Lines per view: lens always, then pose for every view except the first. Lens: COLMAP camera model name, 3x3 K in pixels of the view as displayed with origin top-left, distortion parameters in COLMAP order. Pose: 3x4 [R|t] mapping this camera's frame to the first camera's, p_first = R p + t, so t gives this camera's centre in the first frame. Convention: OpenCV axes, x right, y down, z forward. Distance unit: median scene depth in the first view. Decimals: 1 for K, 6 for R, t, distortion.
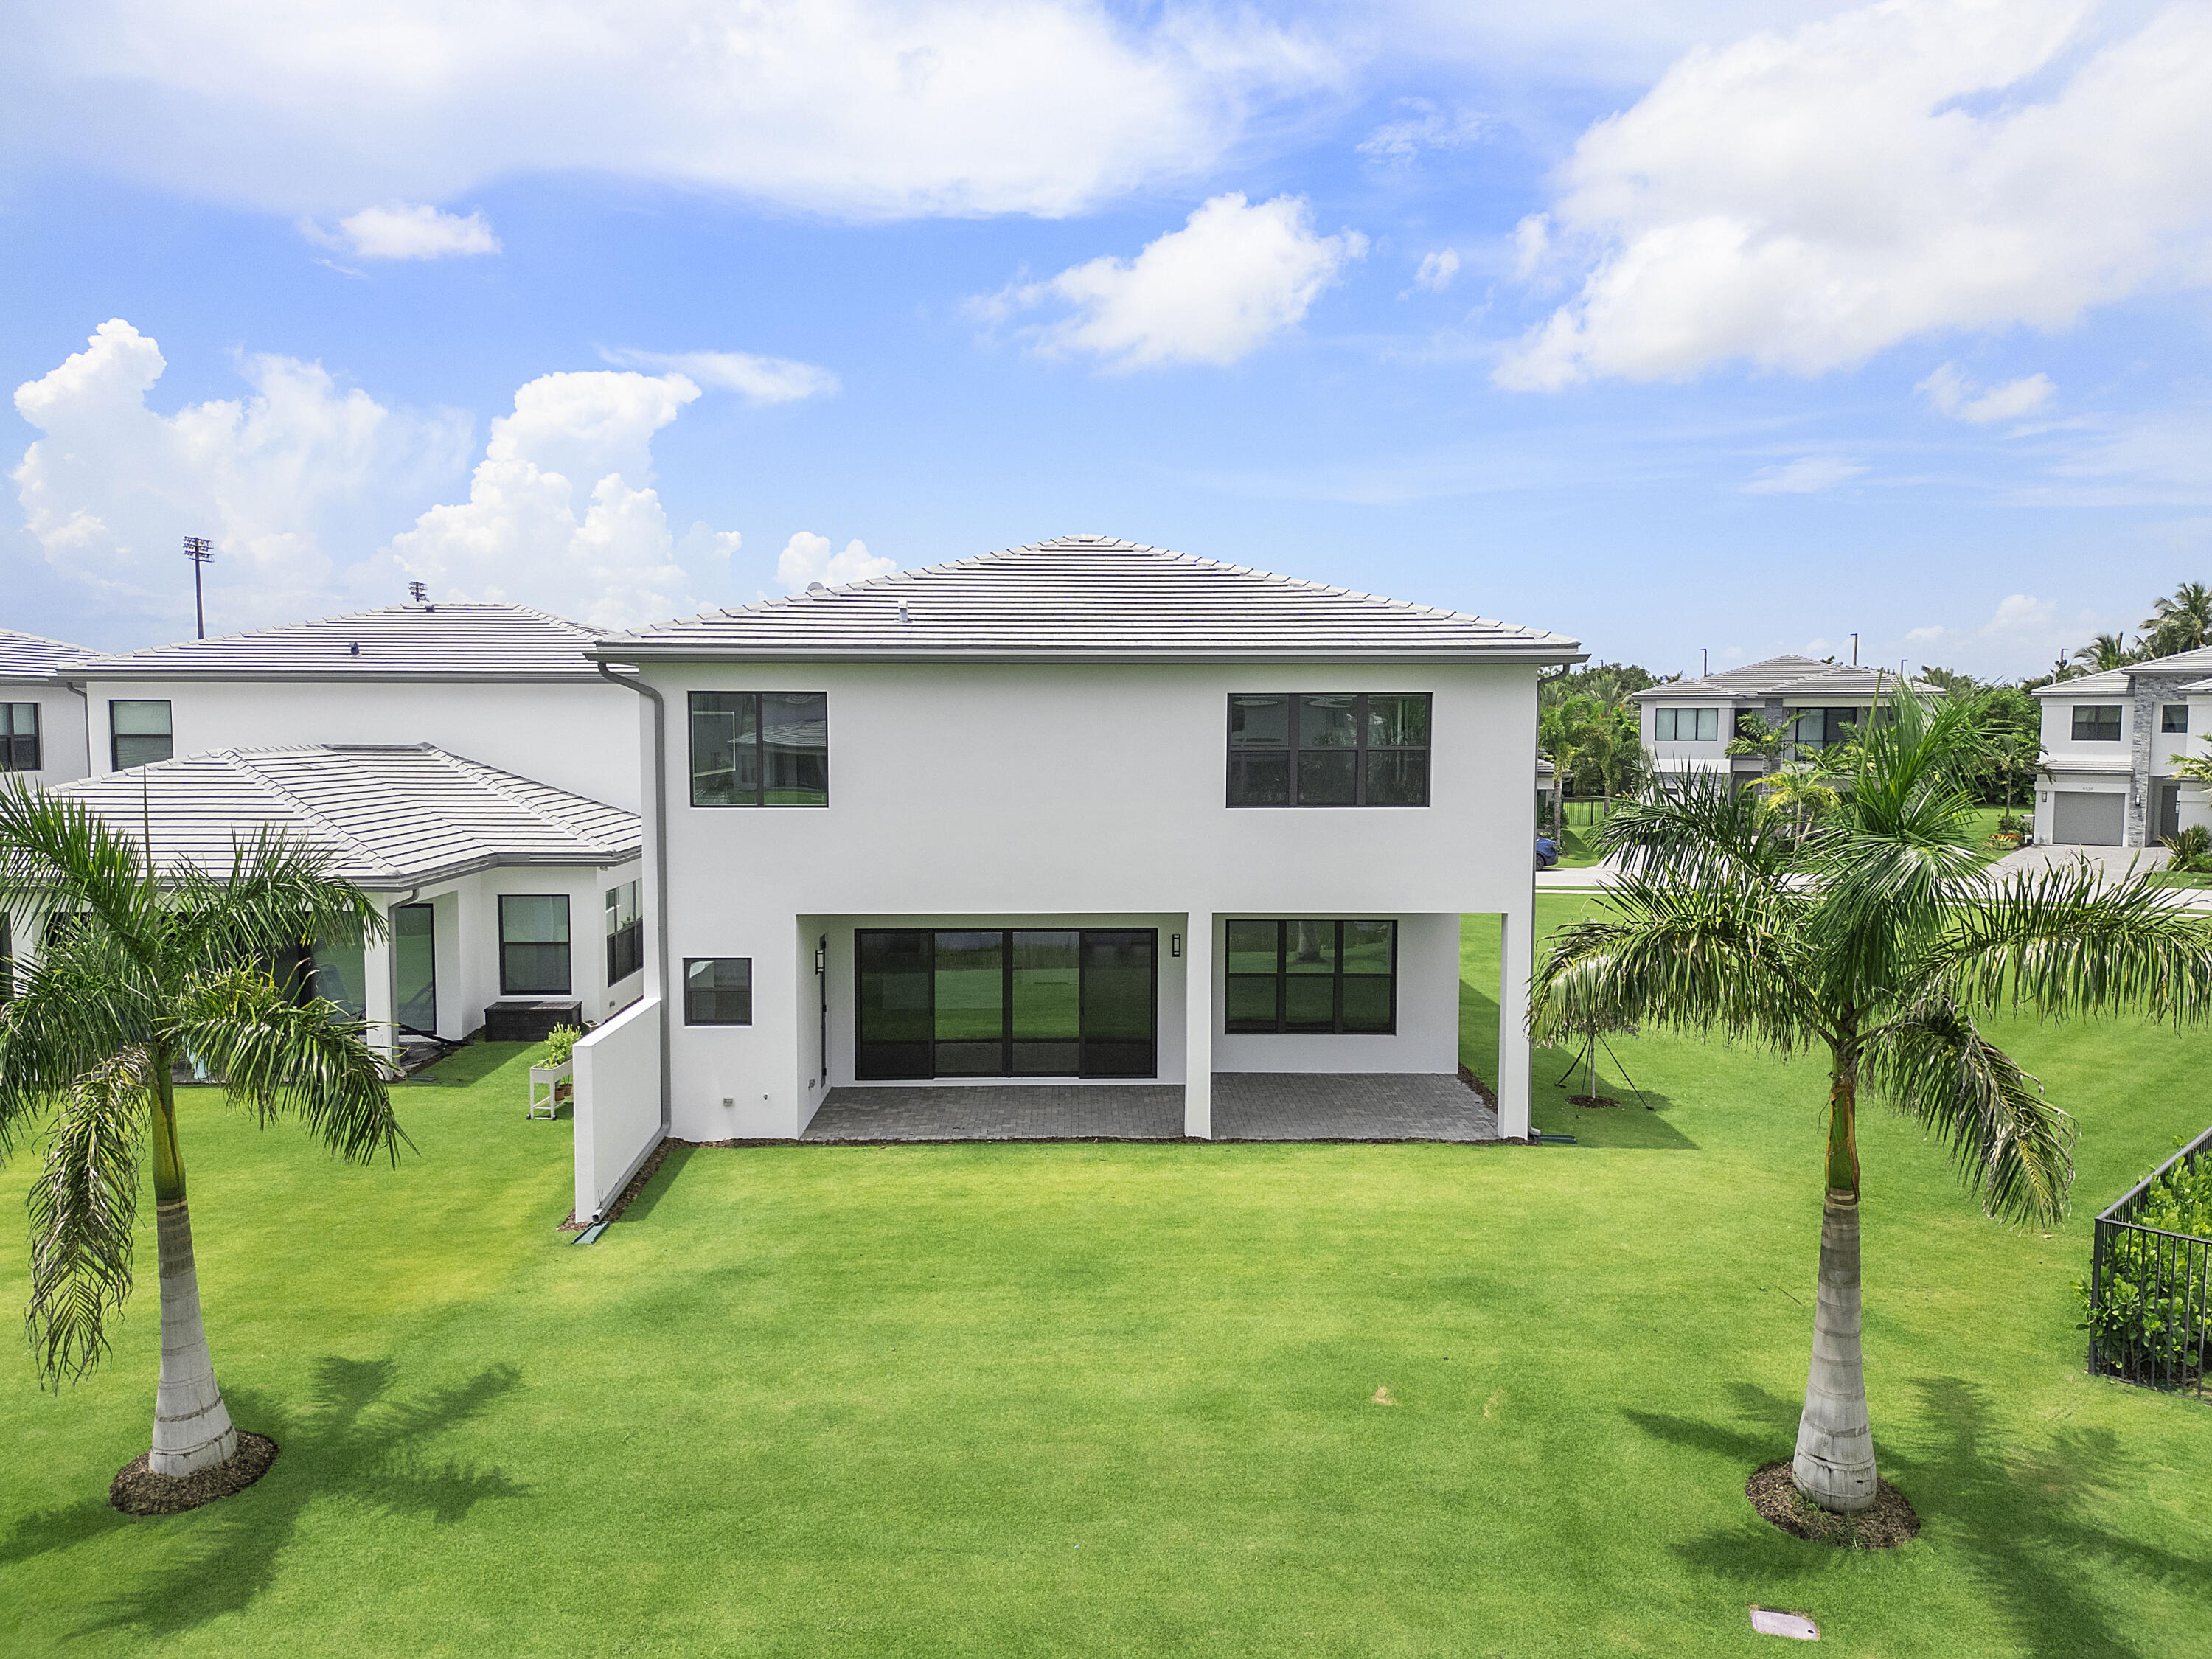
lens RADIAL K [[1560.0, 0, 1108.1], [0, 1560.0, 813.7], [0, 0, 1]] dist [0.061626, -0.075261]
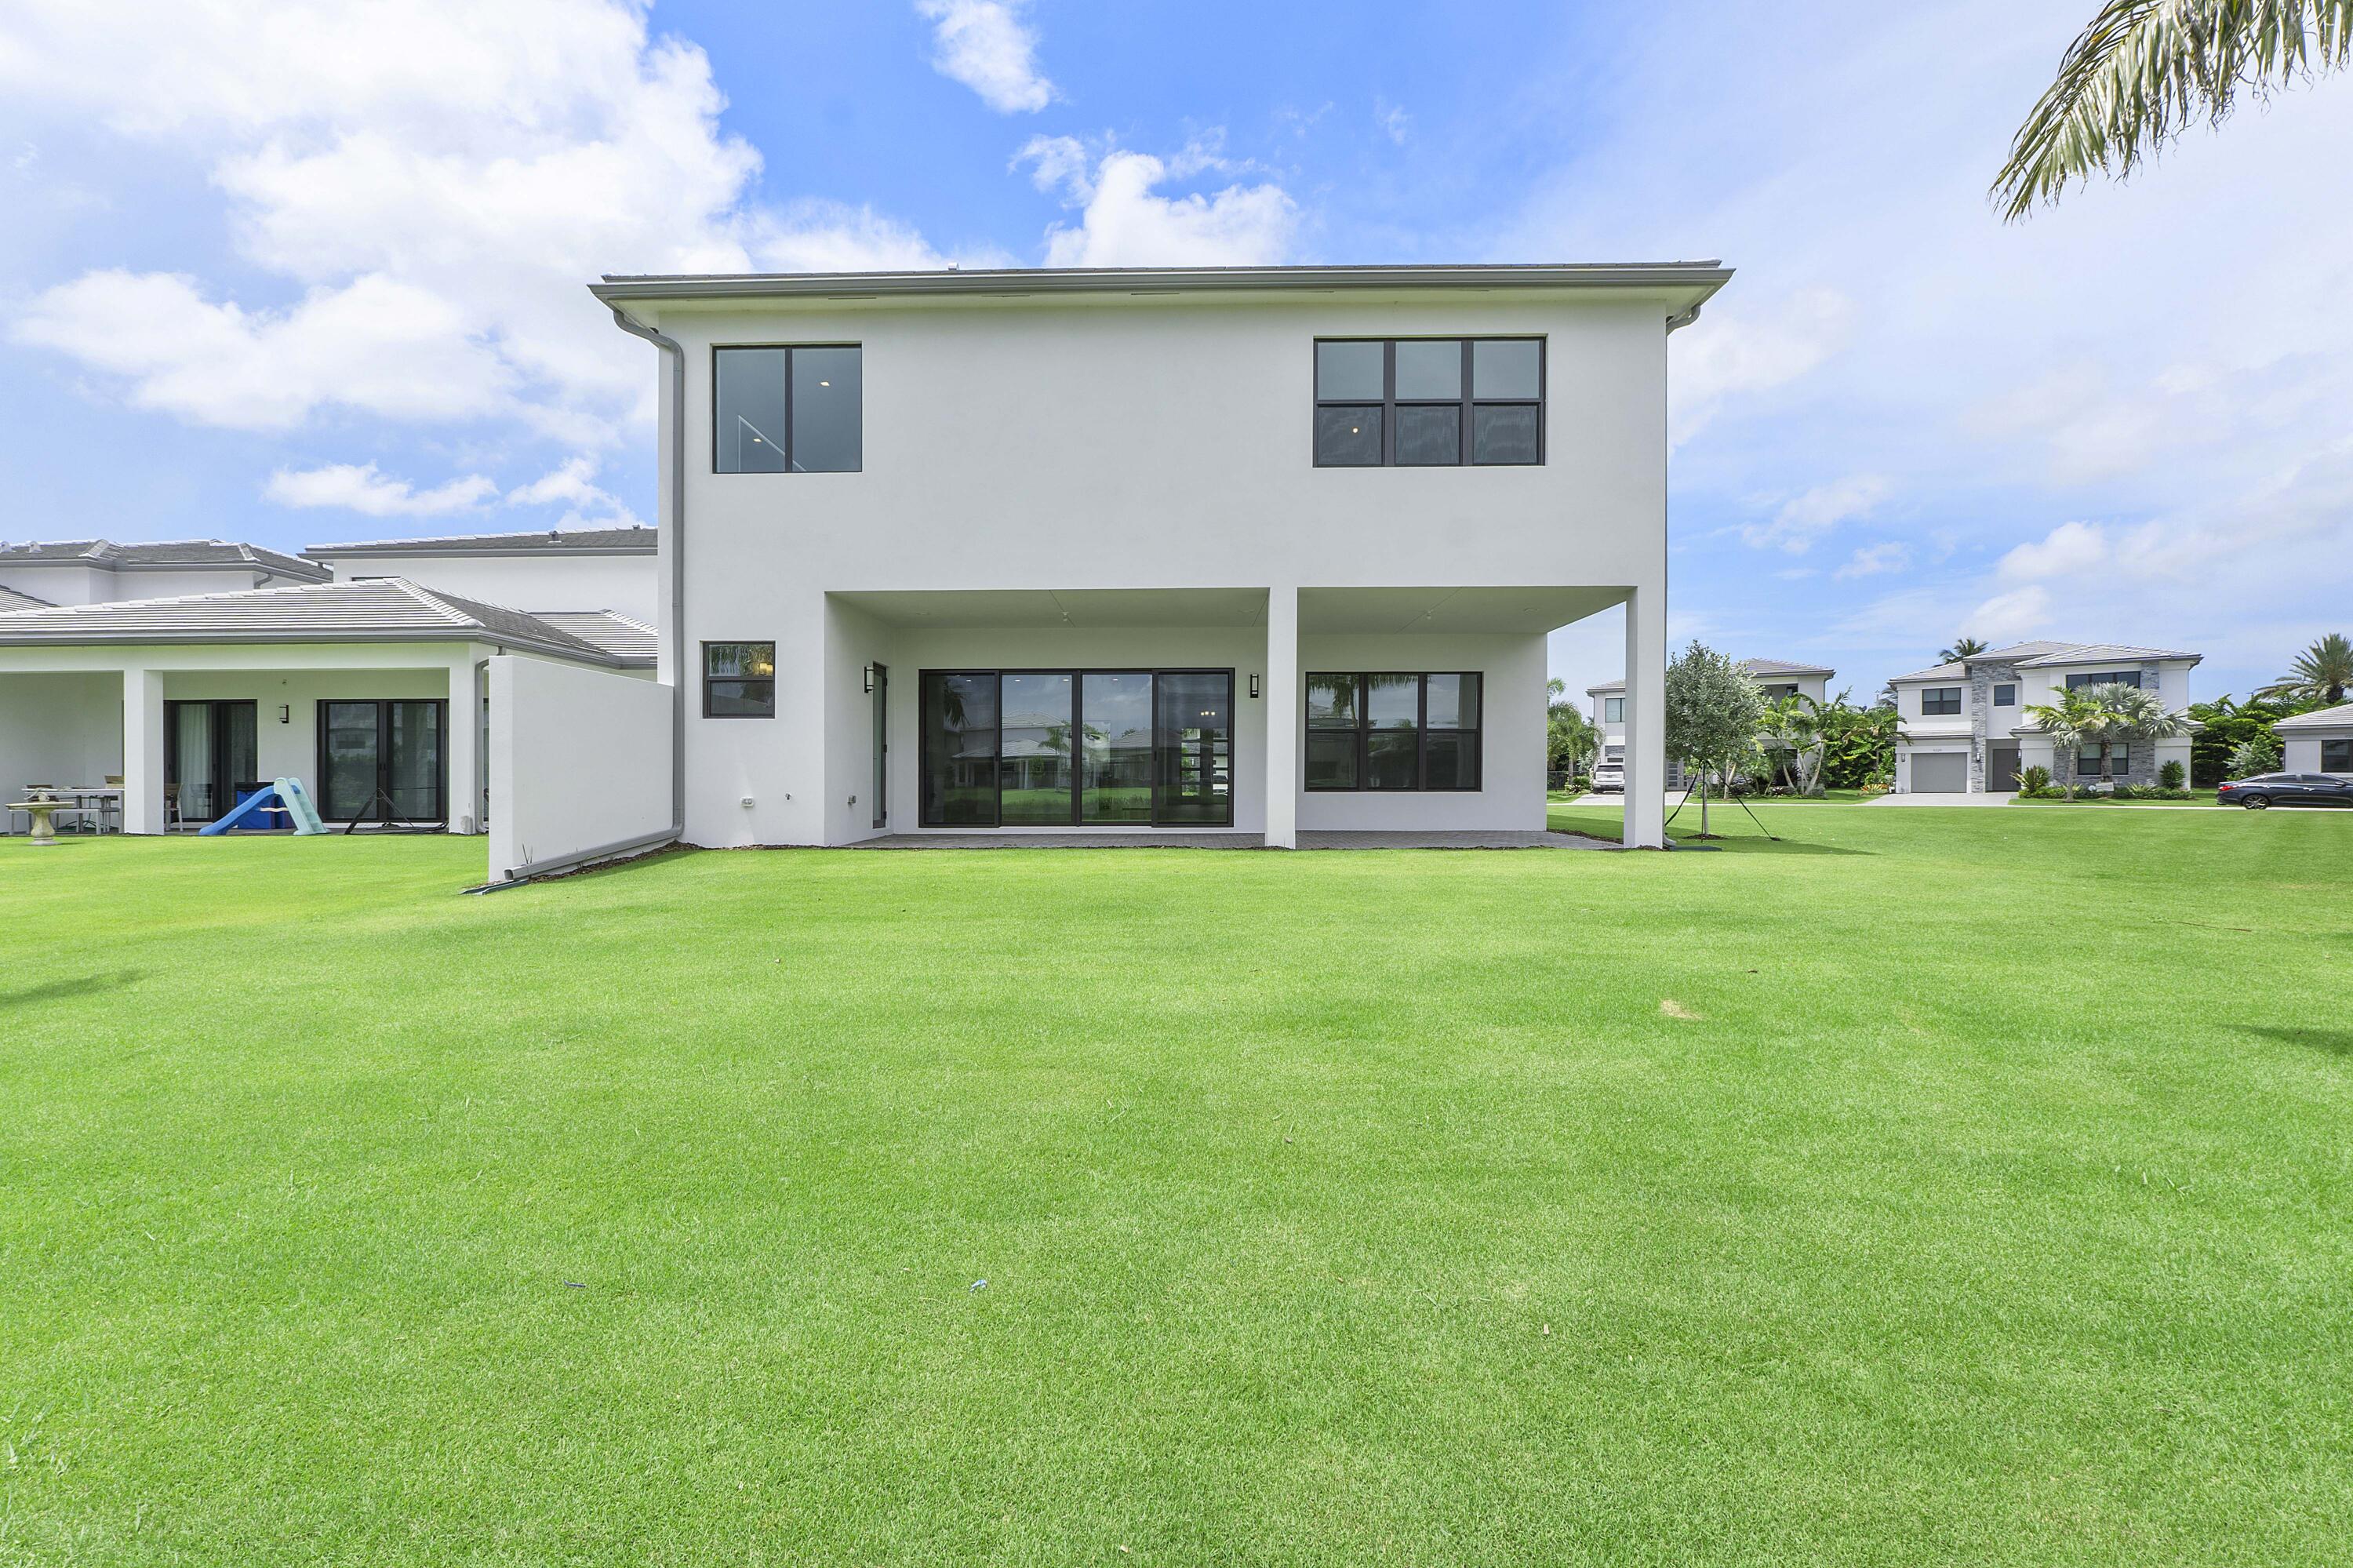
lens RADIAL K [[1019.9, 0, 1164.7], [0, 1019.9, 792.2], [0, 0, 1]] dist [-0.013329, -0.000020]
pose [[0.999305, -0.001467, -0.037255, 0.015698], [-0.000406, 0.998739, -0.050209, 0.218280], [0.037282, 0.050189, 0.998044, 0.458690]]
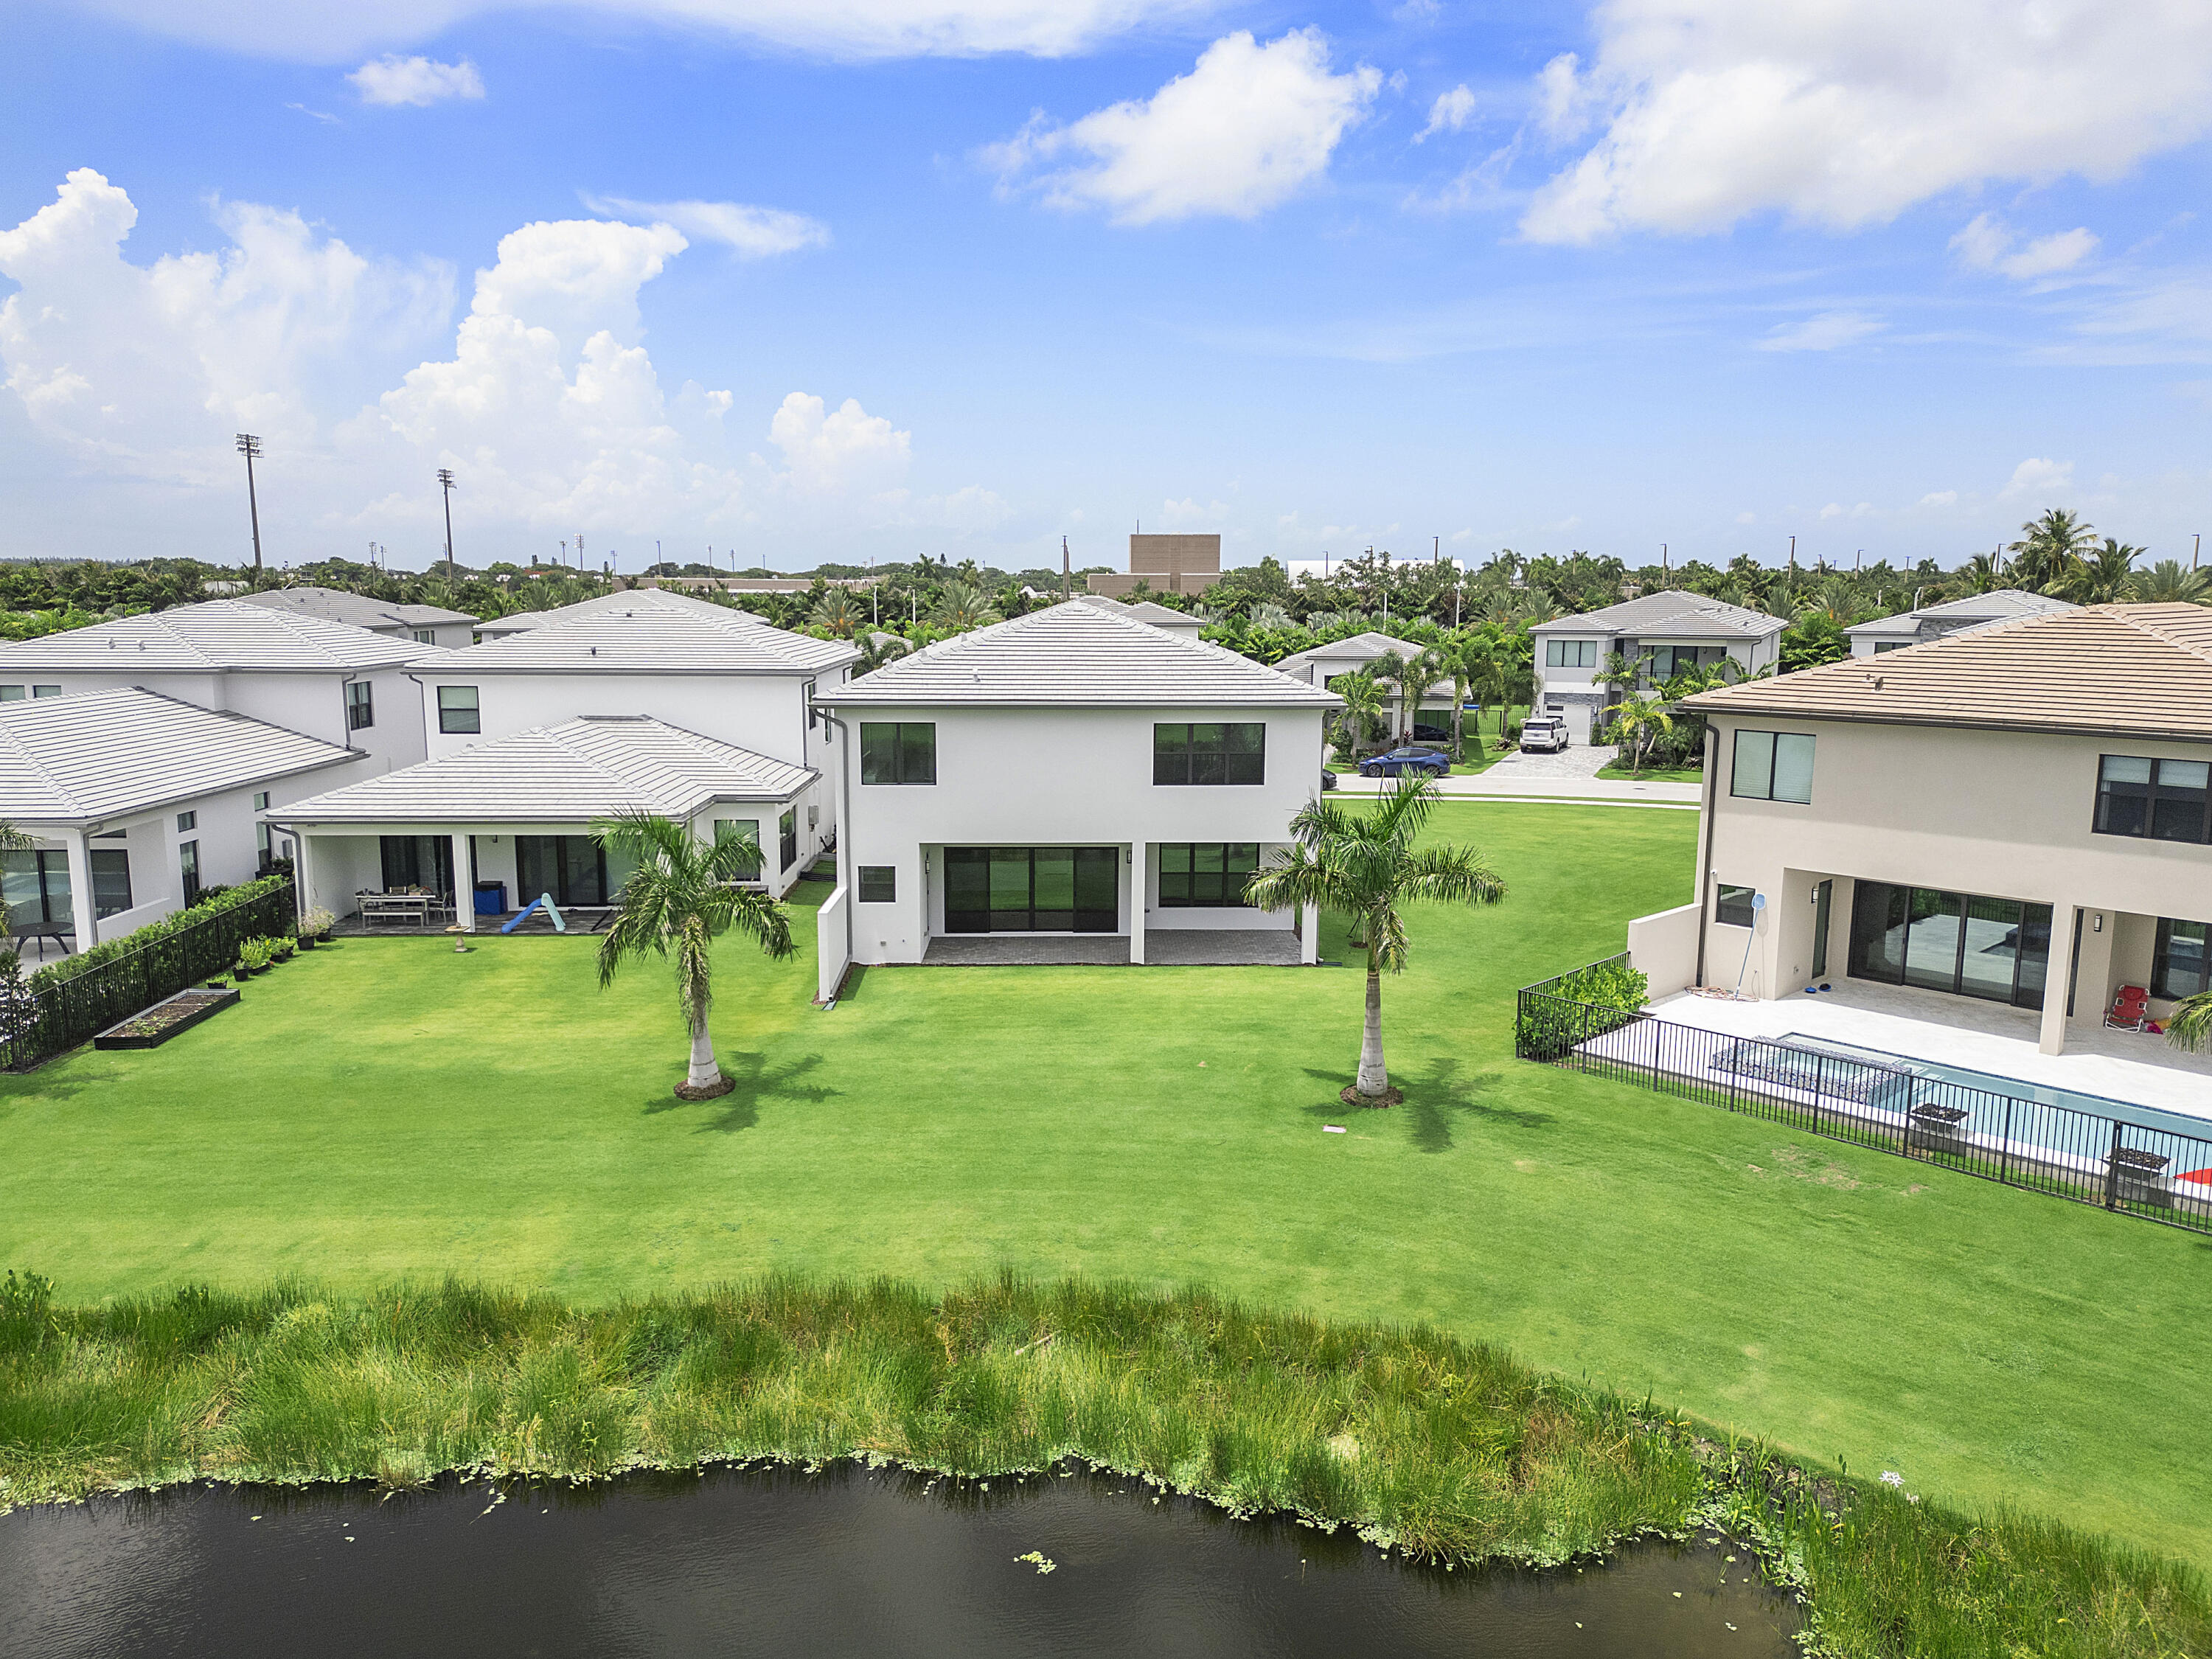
lens RADIAL K [[1560.0, 0, 1108.1], [0, 1560.0, 813.7], [0, 0, 1]] dist [0.061626, -0.075261]
pose [[0.999997, 0.002439, 0.000945, 0.022545], [-0.002510, 0.996391, 0.084849, -0.131729], [-0.000735, -0.084851, 0.996393, -0.866318]]
